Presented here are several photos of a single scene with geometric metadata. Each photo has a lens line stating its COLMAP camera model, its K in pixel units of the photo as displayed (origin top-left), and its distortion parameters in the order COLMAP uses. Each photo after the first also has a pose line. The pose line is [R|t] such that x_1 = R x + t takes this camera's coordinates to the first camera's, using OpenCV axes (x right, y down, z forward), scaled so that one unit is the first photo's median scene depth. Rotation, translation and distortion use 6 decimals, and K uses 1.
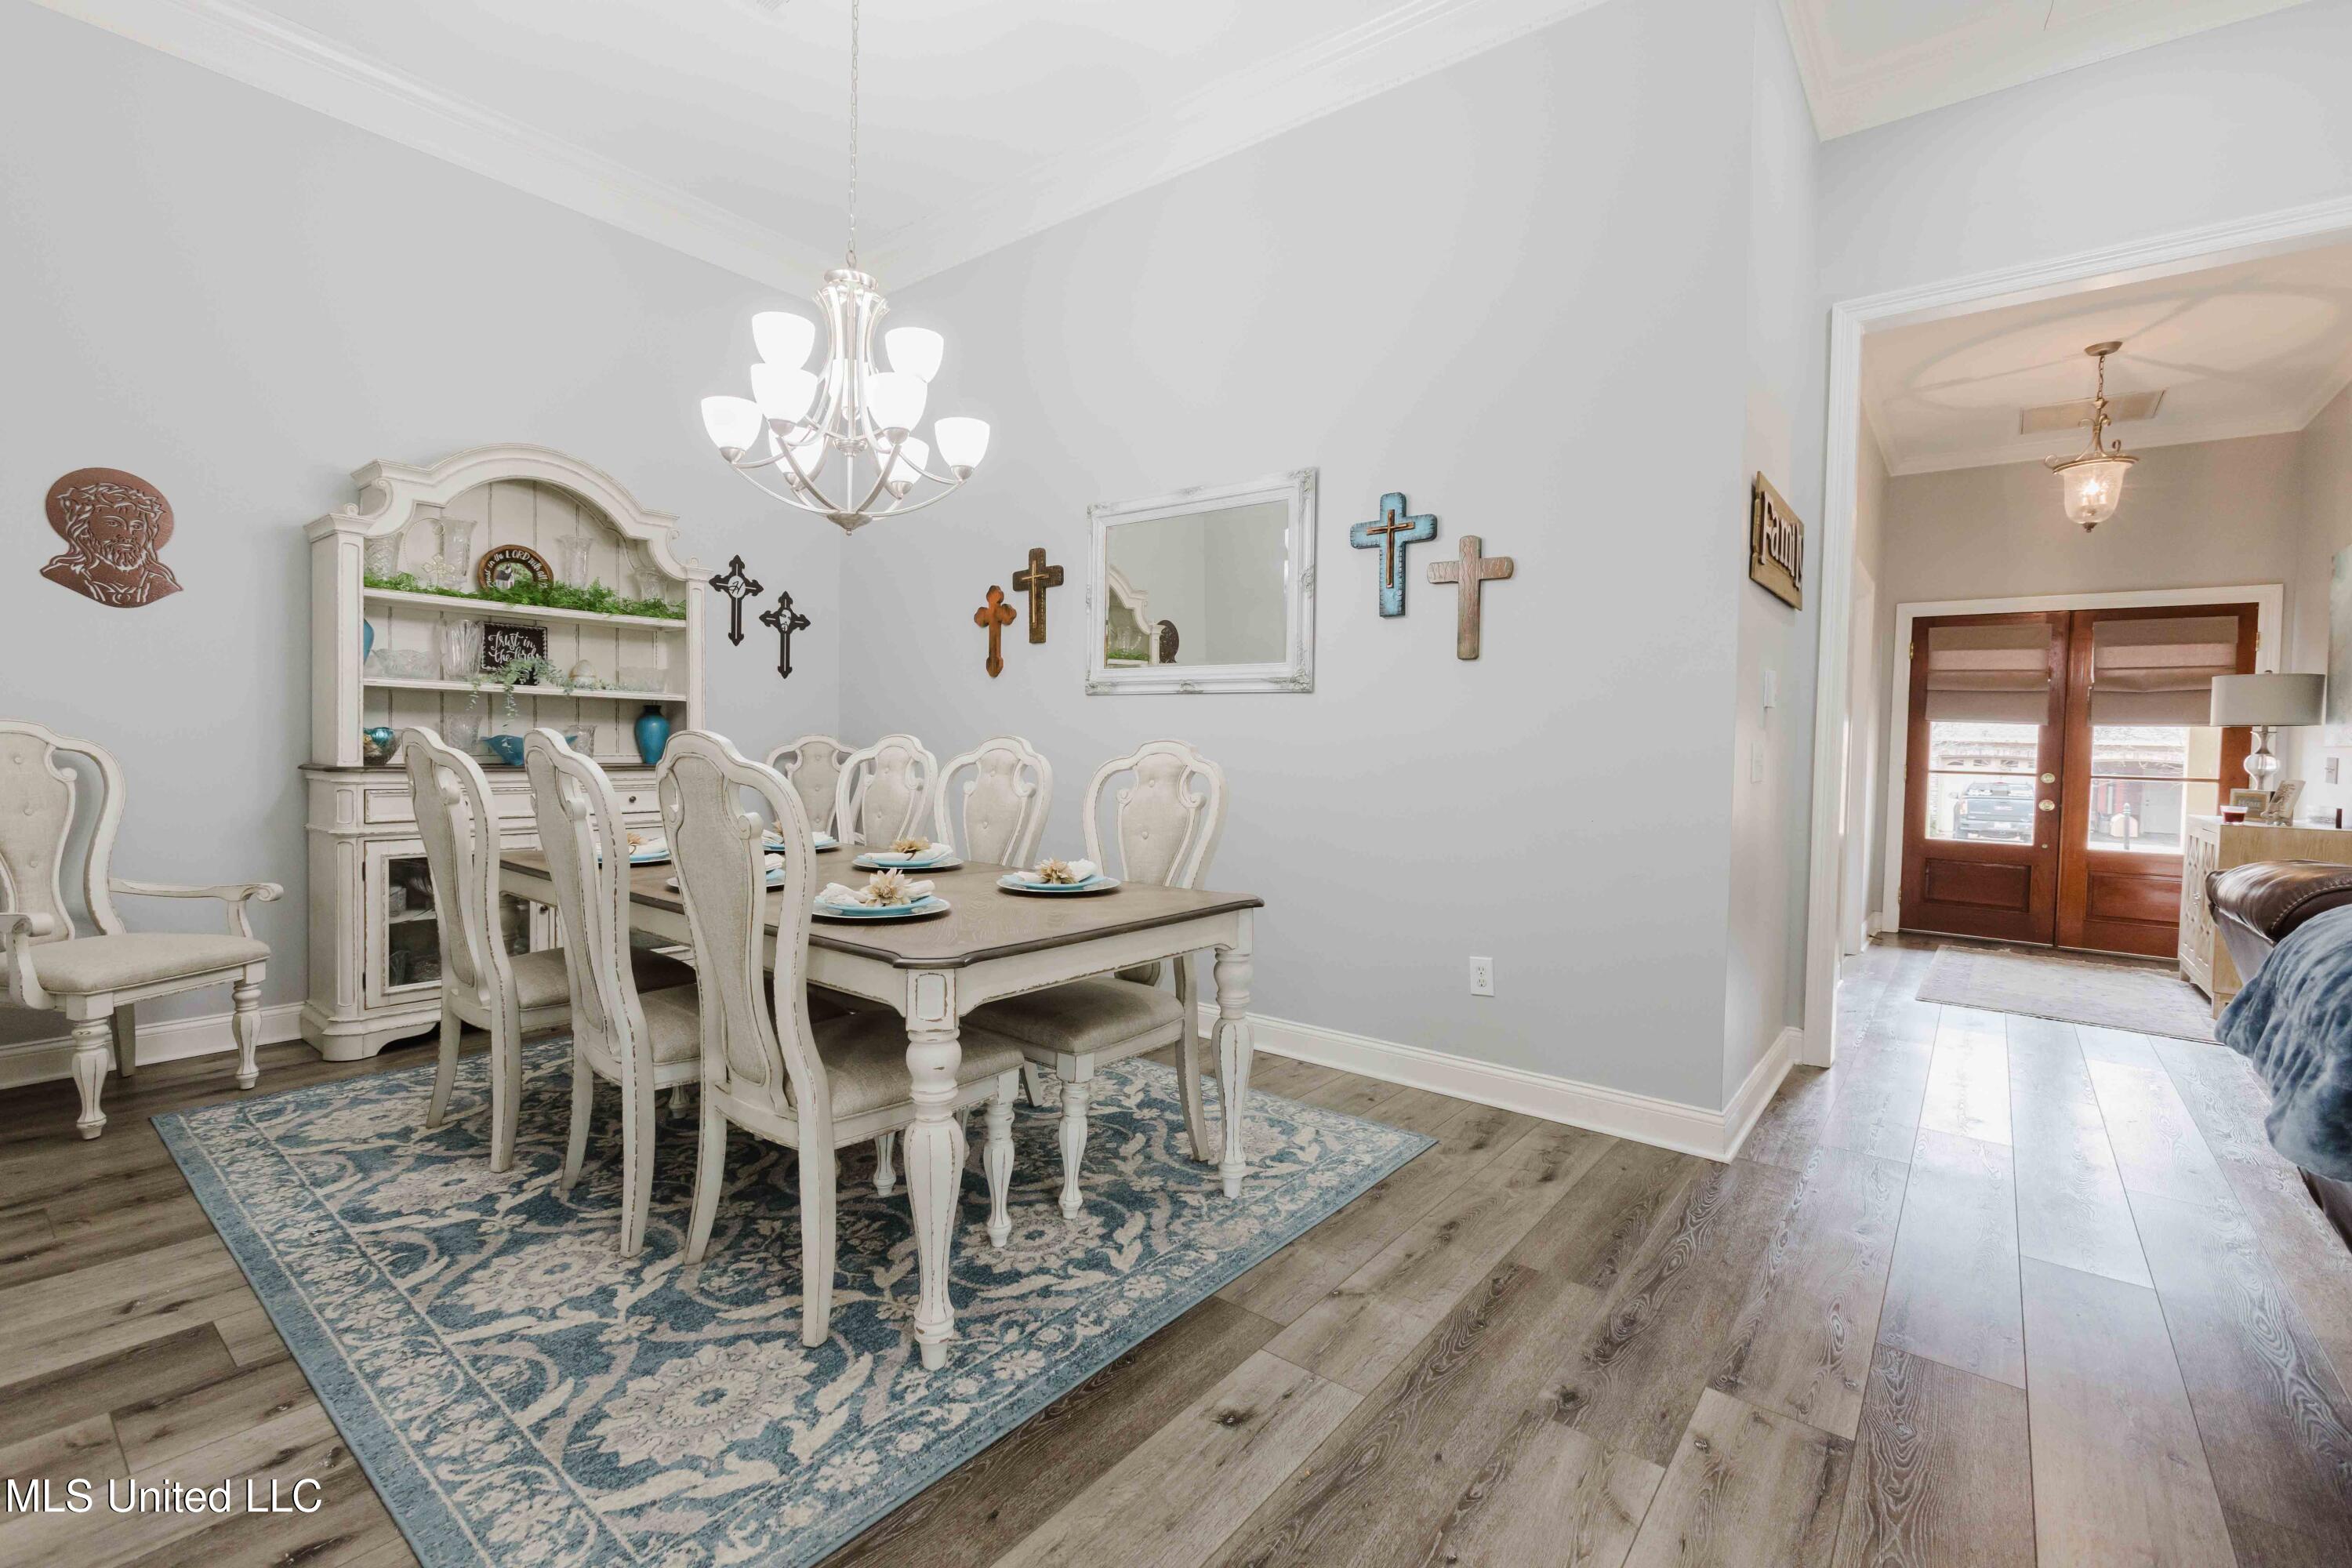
lens RADIAL K [[1034.0, 0, 1145.2], [0, 1034.0, 774.0], [0, 0, 1]] dist [-0.006674, 0.003865]
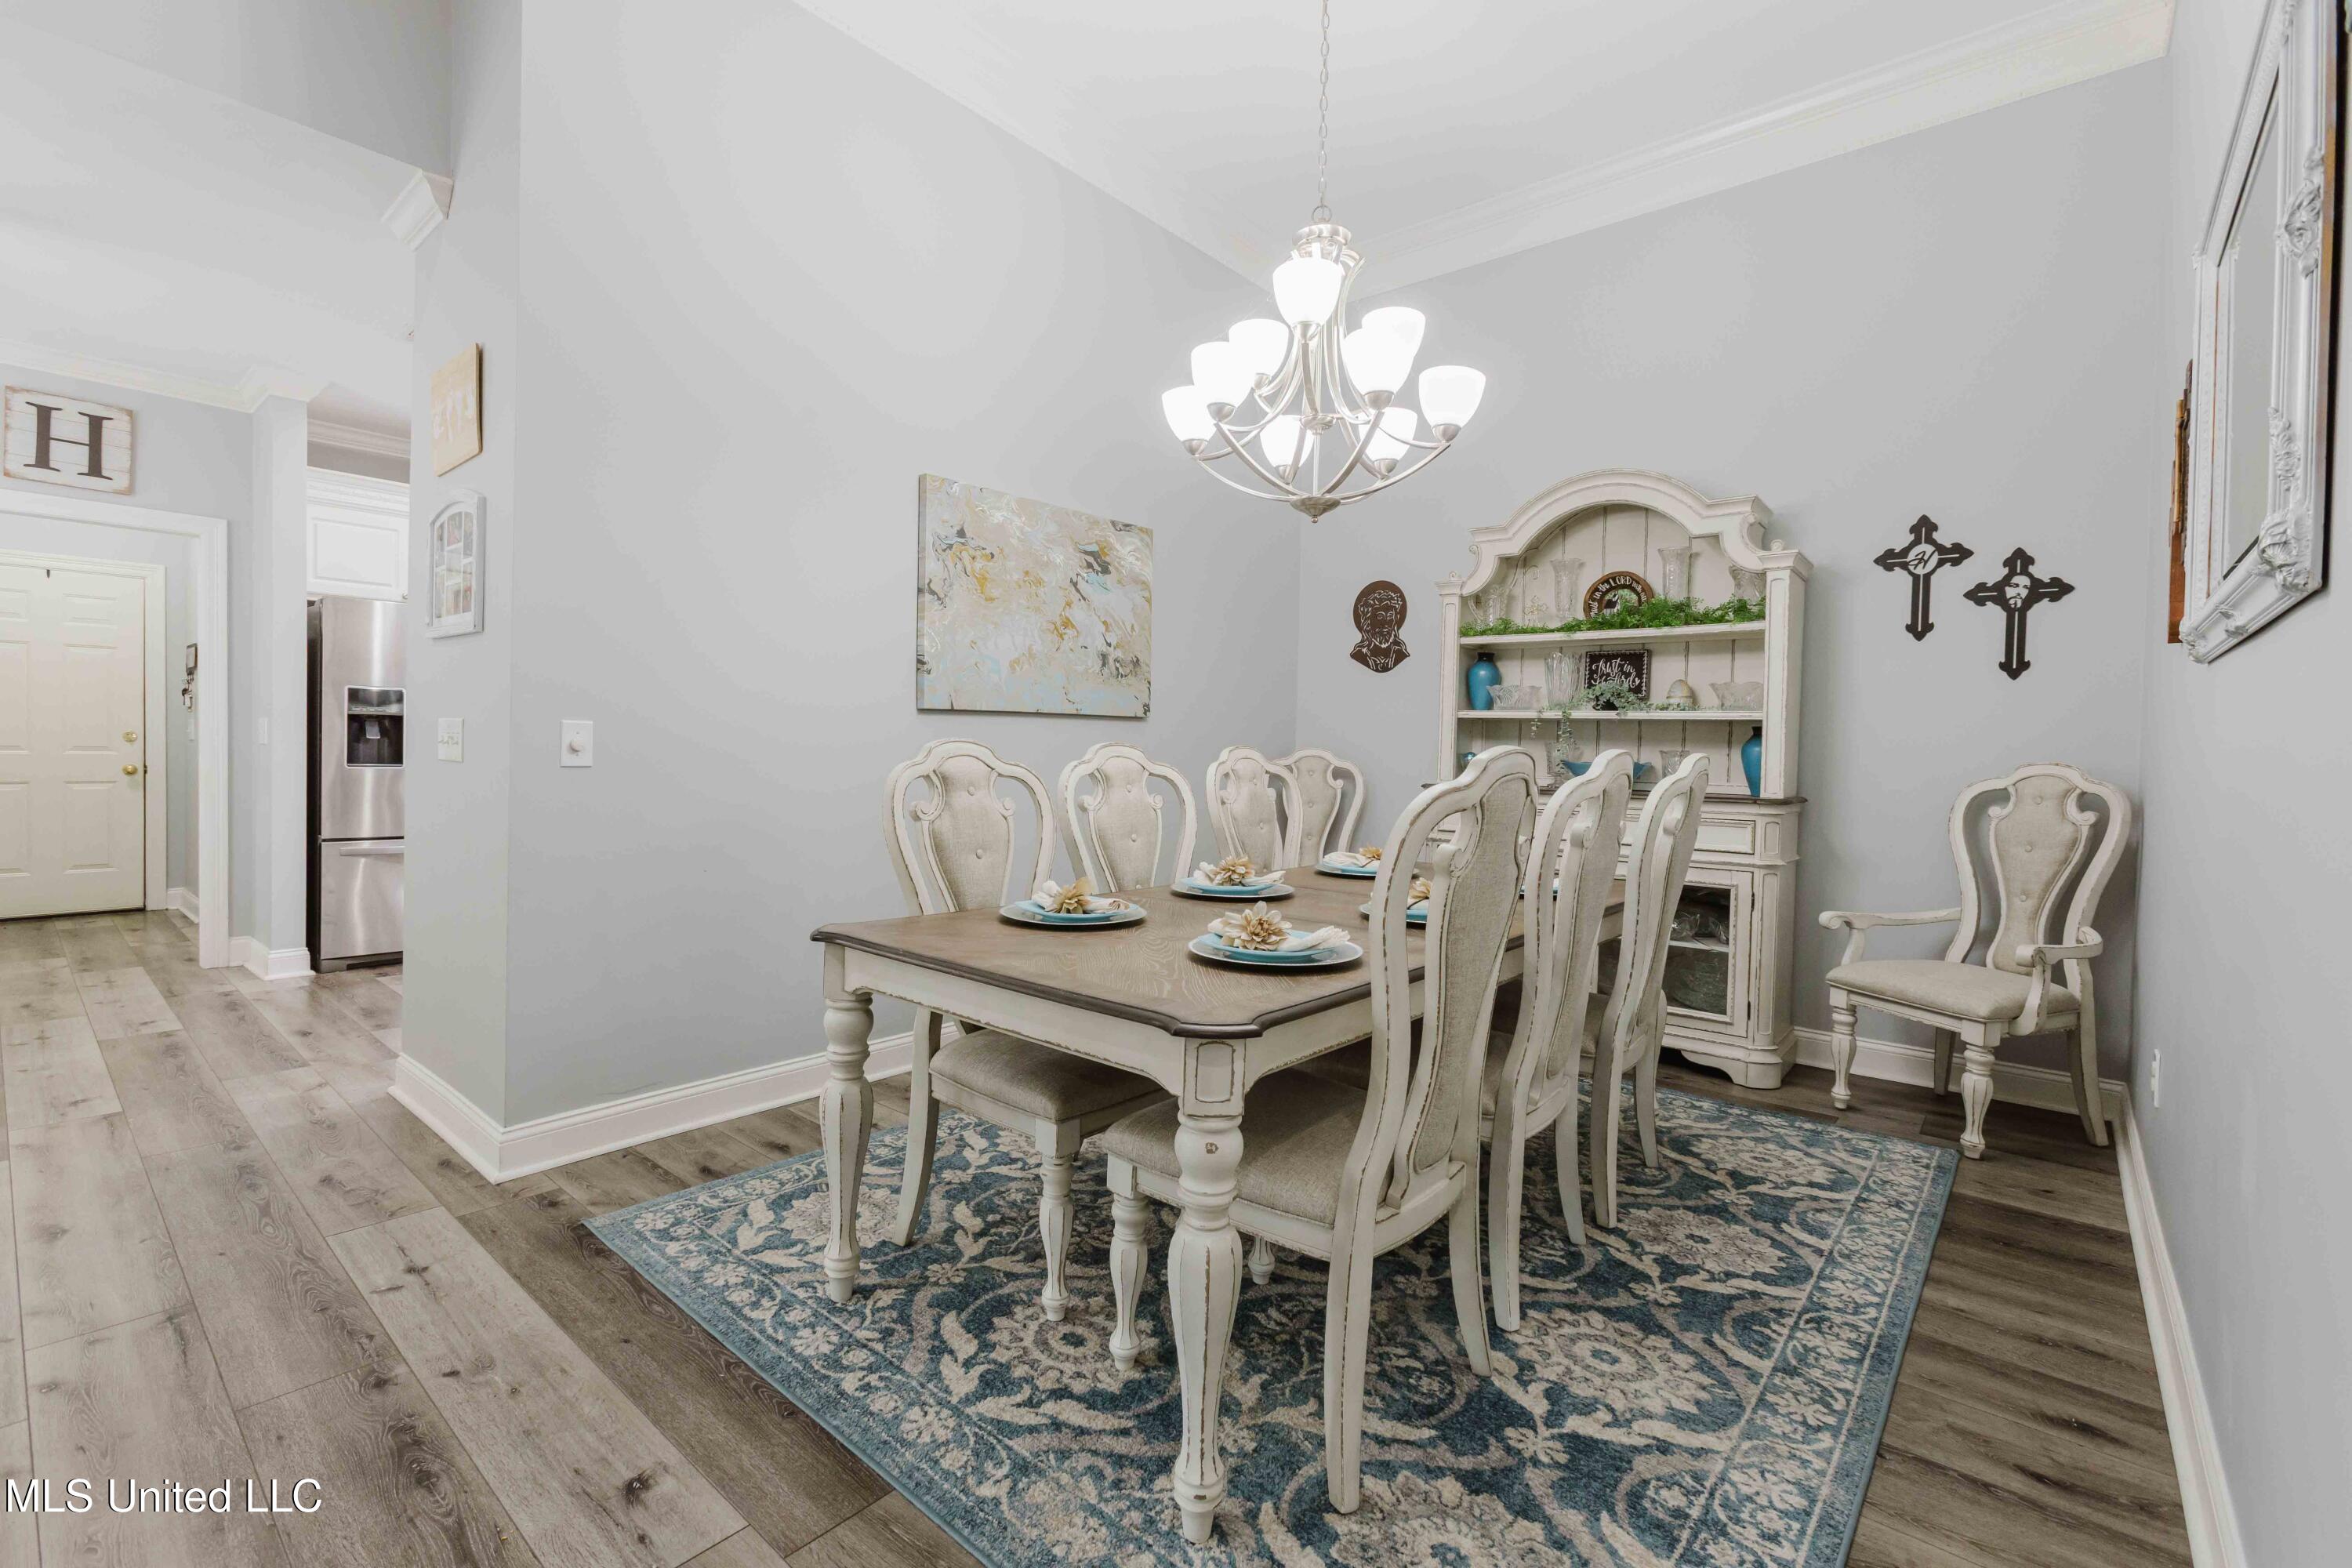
lens RADIAL K [[1034.0, 0, 1187.0], [0, 1034.0, 780.1], [0, 0, 1]] dist [-0.006674, 0.003865]
pose [[-0.013075, 0.013402, -0.999825, 0.466374], [-0.054714, 0.998403, 0.014099, -0.012253], [0.998416, 0.054889, -0.012321, 0.702843]]
